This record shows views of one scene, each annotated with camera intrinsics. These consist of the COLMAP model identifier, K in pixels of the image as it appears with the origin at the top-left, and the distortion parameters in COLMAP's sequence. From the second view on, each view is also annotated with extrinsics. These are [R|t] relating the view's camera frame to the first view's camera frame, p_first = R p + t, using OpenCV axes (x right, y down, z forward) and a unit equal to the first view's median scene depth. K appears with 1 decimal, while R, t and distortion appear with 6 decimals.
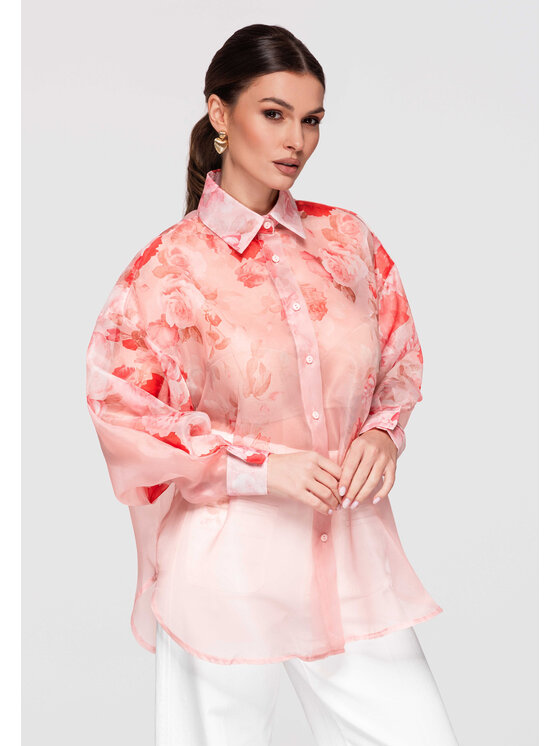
lens RADIAL K [[2642.3, 0, 280.0], [0, 2642.3, 373.0], [0, 0, 1]] dist [0.095430, 0.336143]
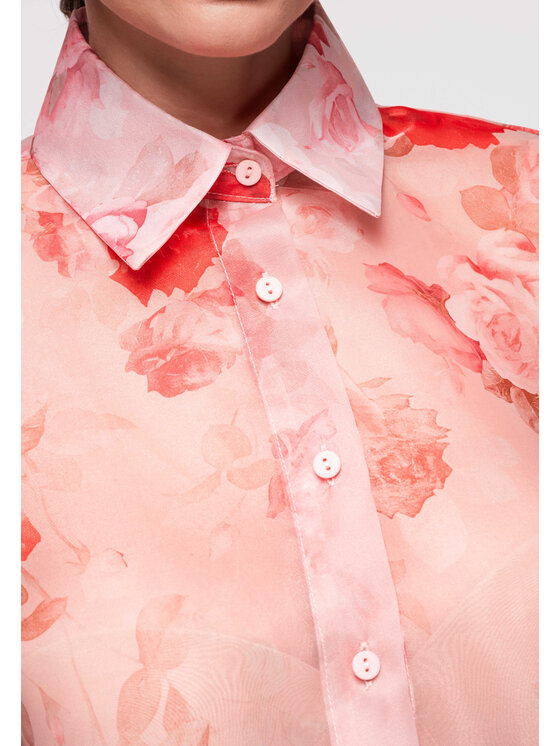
lens RADIAL K [[2642.3, 0, 280.0], [0, 2642.3, 373.0], [0, 0, 1]] dist [0.095430, 0.336143]
pose [[0.982144, -0.014750, -0.187550, 0.051298], [0.006682, 0.999028, -0.043578, -0.022506], [0.188010, 0.041547, 0.981288, 0.729006]]
